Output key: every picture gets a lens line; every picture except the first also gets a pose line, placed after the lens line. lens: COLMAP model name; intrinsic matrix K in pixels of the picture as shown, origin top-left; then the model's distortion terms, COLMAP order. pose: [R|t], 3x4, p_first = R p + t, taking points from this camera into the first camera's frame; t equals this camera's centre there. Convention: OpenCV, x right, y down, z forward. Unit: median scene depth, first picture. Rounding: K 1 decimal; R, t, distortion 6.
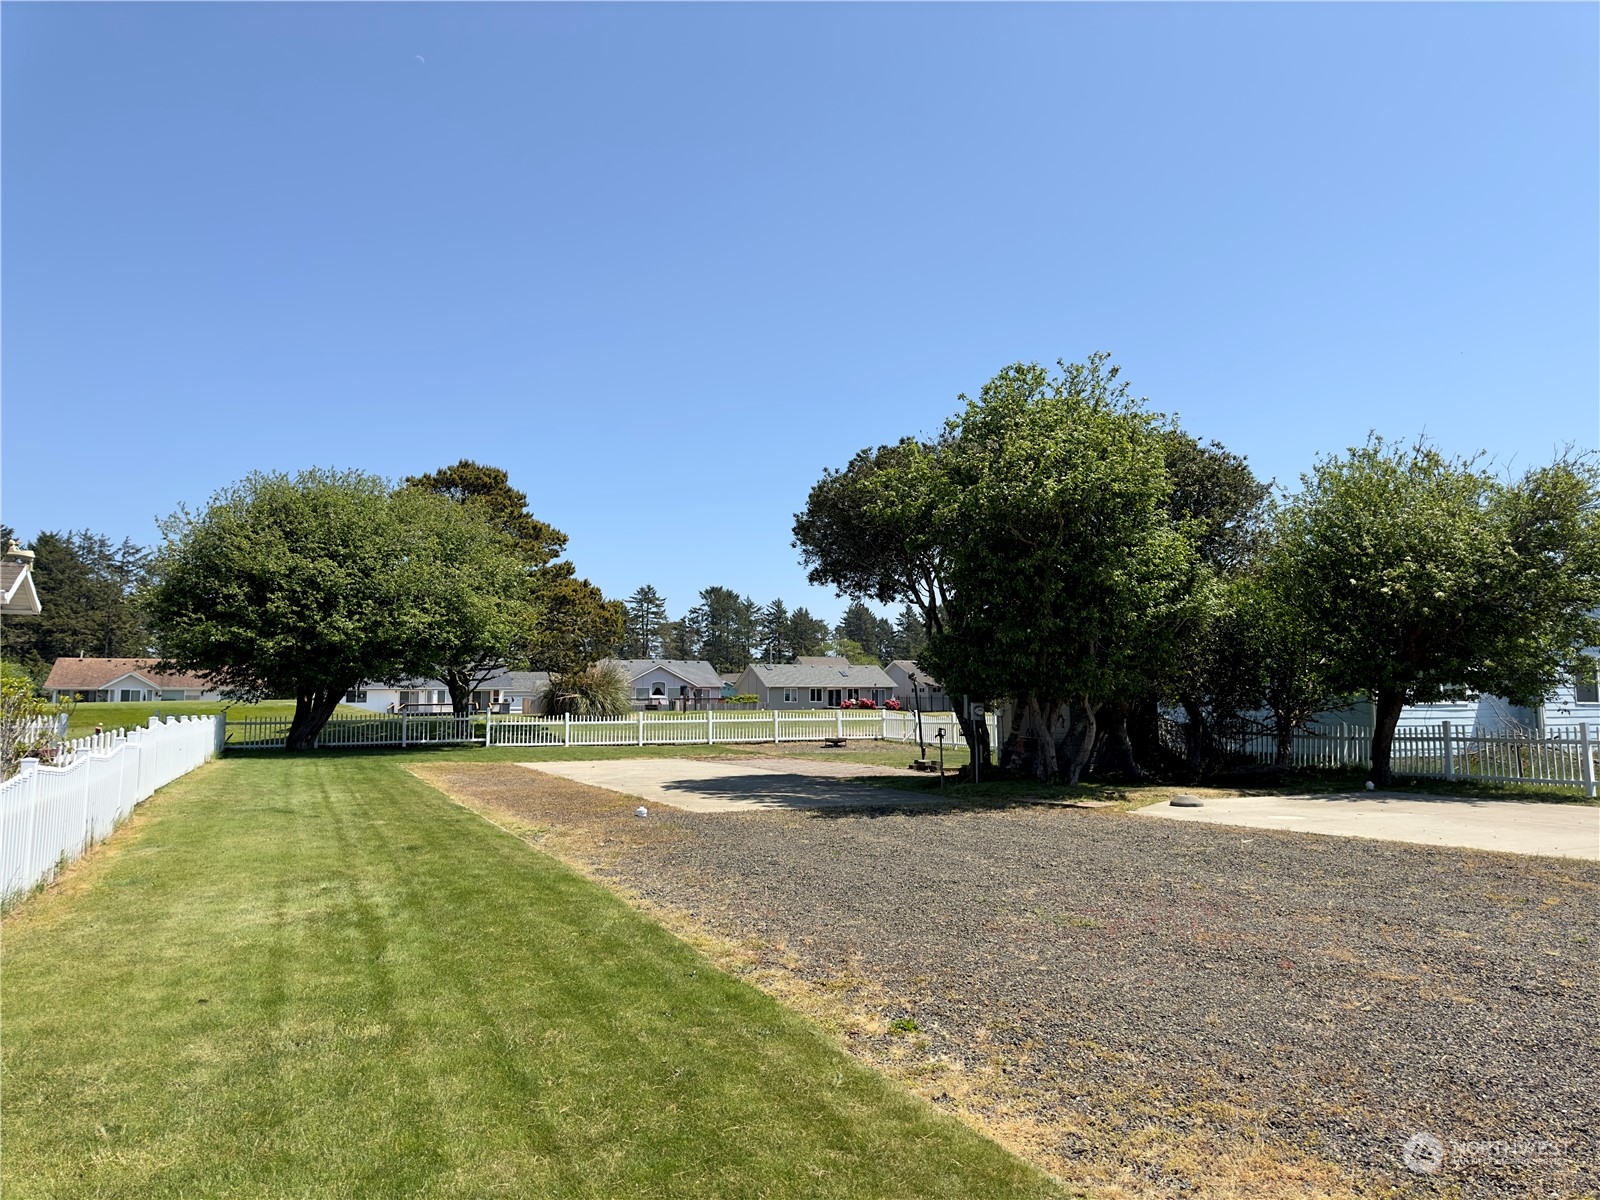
lens RADIAL K [[1129.4, 0, 790.4], [0, 1129.4, 588.1], [0, 0, 1]] dist [0.052711, -0.053427]
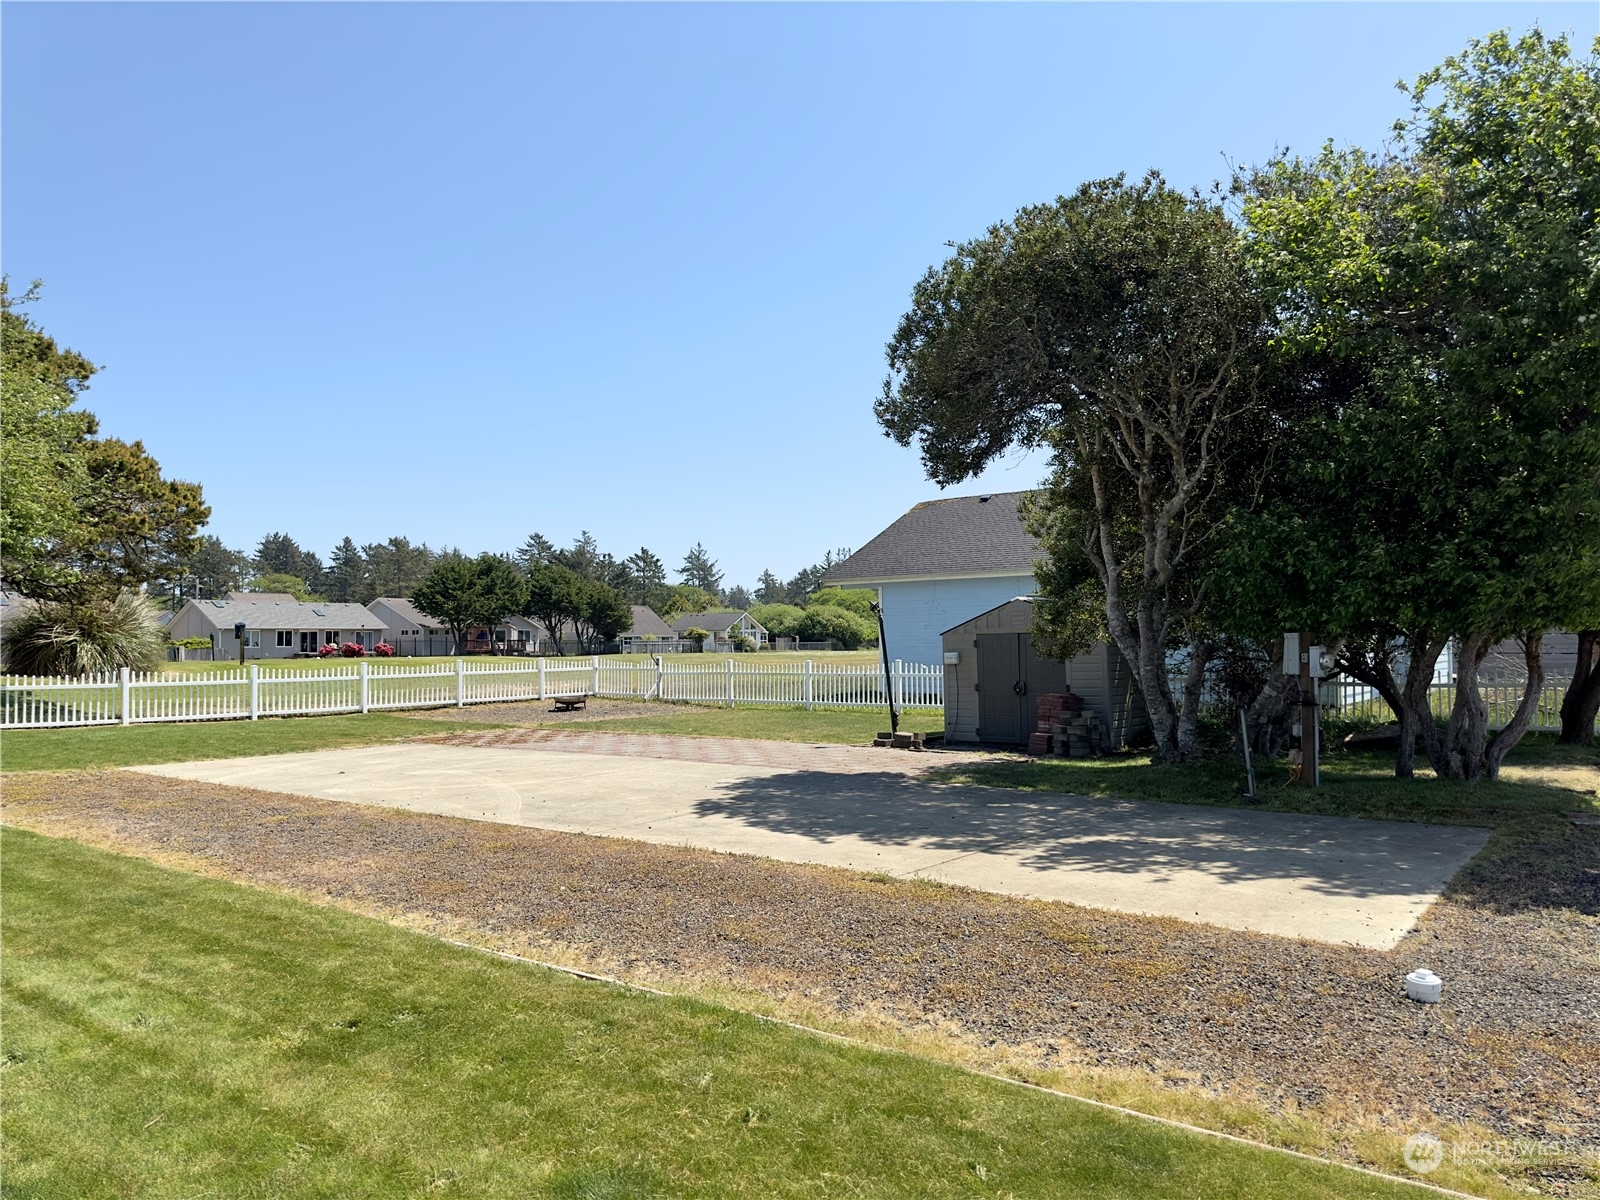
lens RADIAL K [[1129.4, 0, 787.1], [0, 1129.4, 598.3], [0, 0, 1]] dist [0.052711, -0.053427]
pose [[0.871663, 0.013671, 0.489914, -0.355577], [-0.042578, 0.997944, 0.047909, 0.062178], [-0.488252, -0.062620, 0.870453, 0.628522]]
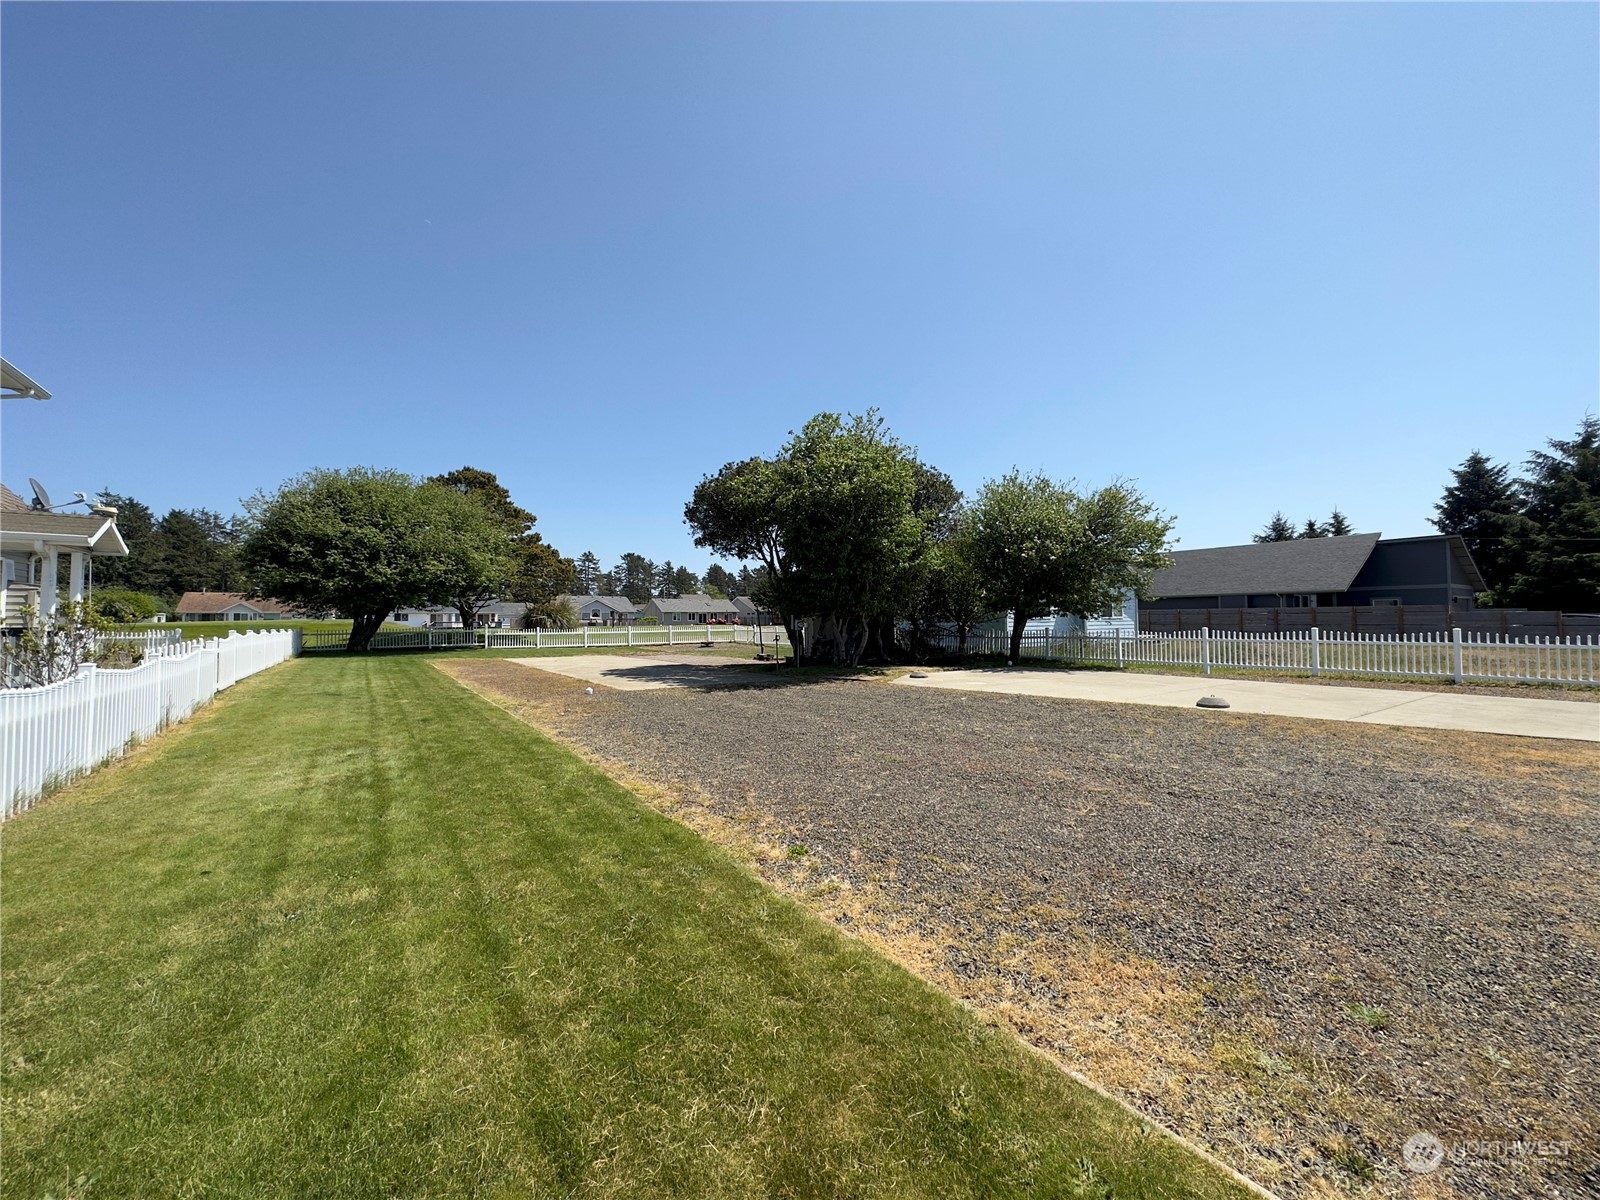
lens RADIAL K [[642.4, 0, 793.8], [0, 642.4, 607.8], [0, 0, 1]] dist [0.000311, 0.000630]
pose [[0.983284, -0.000867, 0.182074, -0.013077], [-0.013863, 0.996730, 0.079610, 0.009499], [-0.181548, -0.080804, 0.980057, 0.078205]]
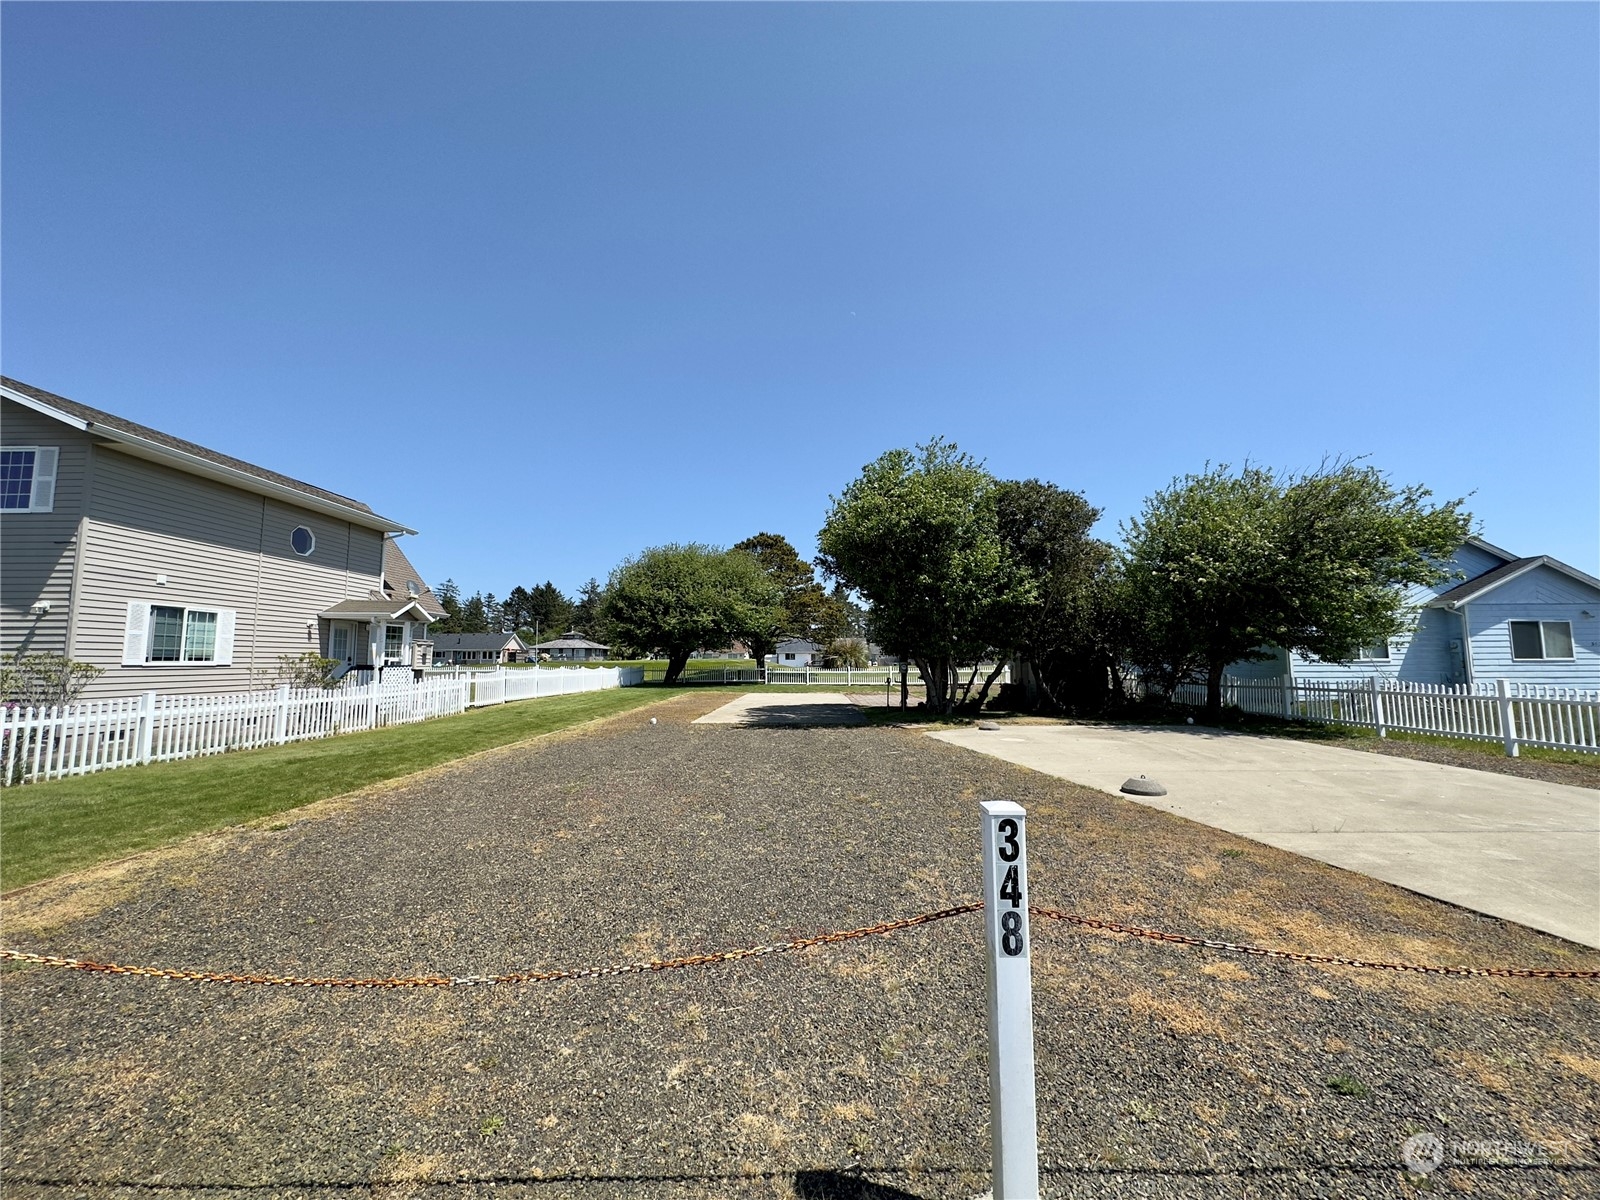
lens RADIAL K [[642.4, 0, 797.7], [0, 642.4, 597.6], [0, 0, 1]] dist [0.000311, 0.000630]
pose [[0.908585, -0.041309, -0.415652, 0.428908], [0.042891, 0.999064, -0.005534, 0.009847], [0.415491, -0.012799, 0.909507, 0.110187]]
